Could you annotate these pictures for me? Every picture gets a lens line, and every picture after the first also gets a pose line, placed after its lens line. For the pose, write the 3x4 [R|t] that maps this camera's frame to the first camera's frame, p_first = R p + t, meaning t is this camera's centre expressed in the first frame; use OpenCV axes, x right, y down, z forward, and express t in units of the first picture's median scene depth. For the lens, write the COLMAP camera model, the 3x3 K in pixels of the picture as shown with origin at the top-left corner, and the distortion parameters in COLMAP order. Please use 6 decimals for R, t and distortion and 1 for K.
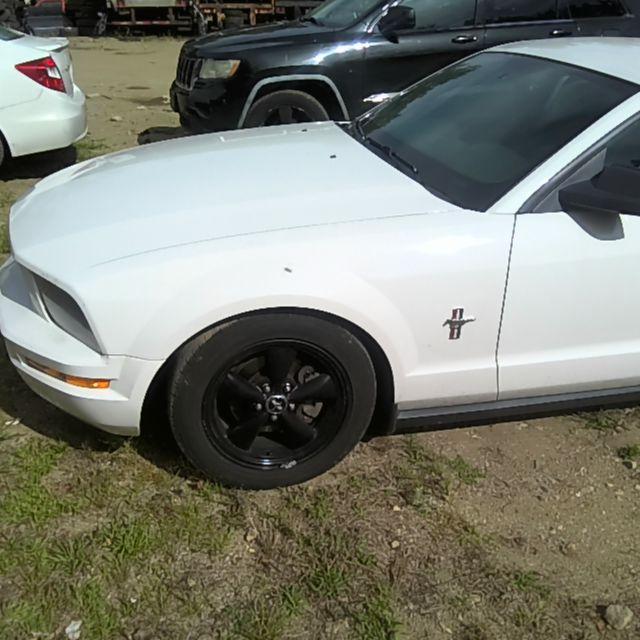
lens RADIAL K [[675.8, 0, 319.0], [0, 675.8, 315.9], [0, 0, 1]] dist [0.129830, -0.231289]
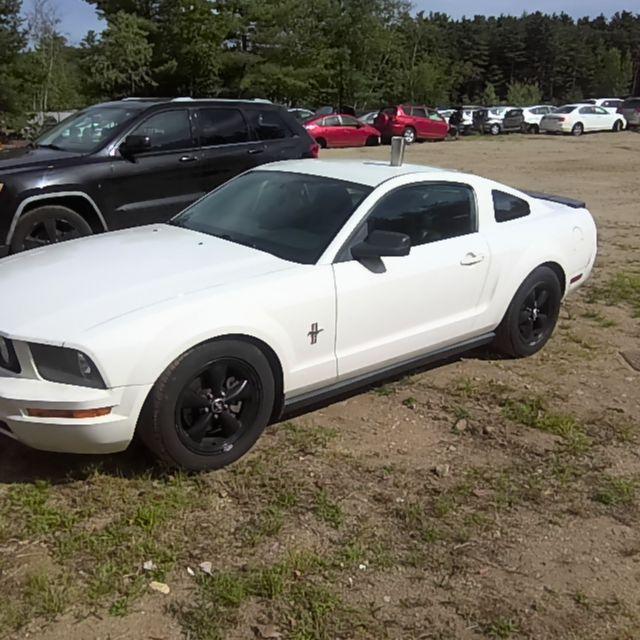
lens RADIAL K [[674.6, 0, 313.7], [0, 674.6, 320.3], [0, 0, 1]] dist [0.137163, -0.243250]
pose [[0.882129, -0.146460, 0.447659, -0.491634], [0.207225, 0.974179, -0.089625, 0.119750], [-0.422974, 0.171827, 0.889701, -0.415365]]
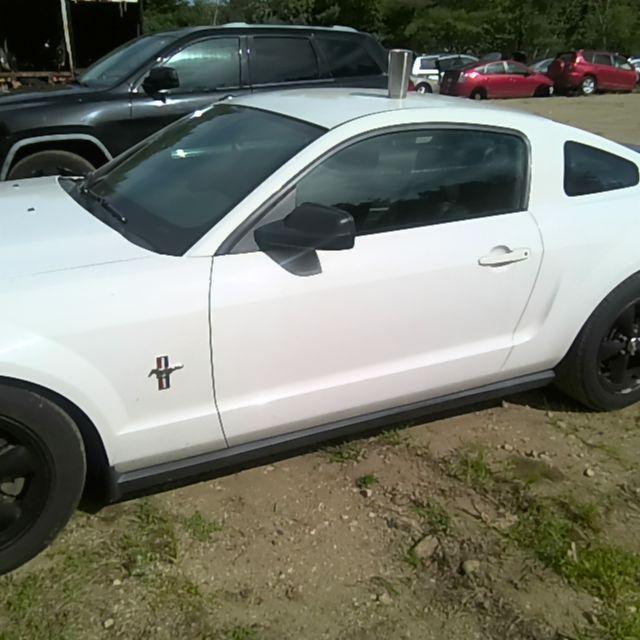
lens RADIAL K [[674.6, 0, 313.7], [0, 674.6, 320.3], [0, 0, 1]] dist [0.137163, -0.243250]
pose [[0.971231, -0.091360, 0.219918, 0.195523], [0.108588, 0.991789, -0.067545, 0.024612], [-0.211941, 0.089482, 0.973177, 0.017823]]
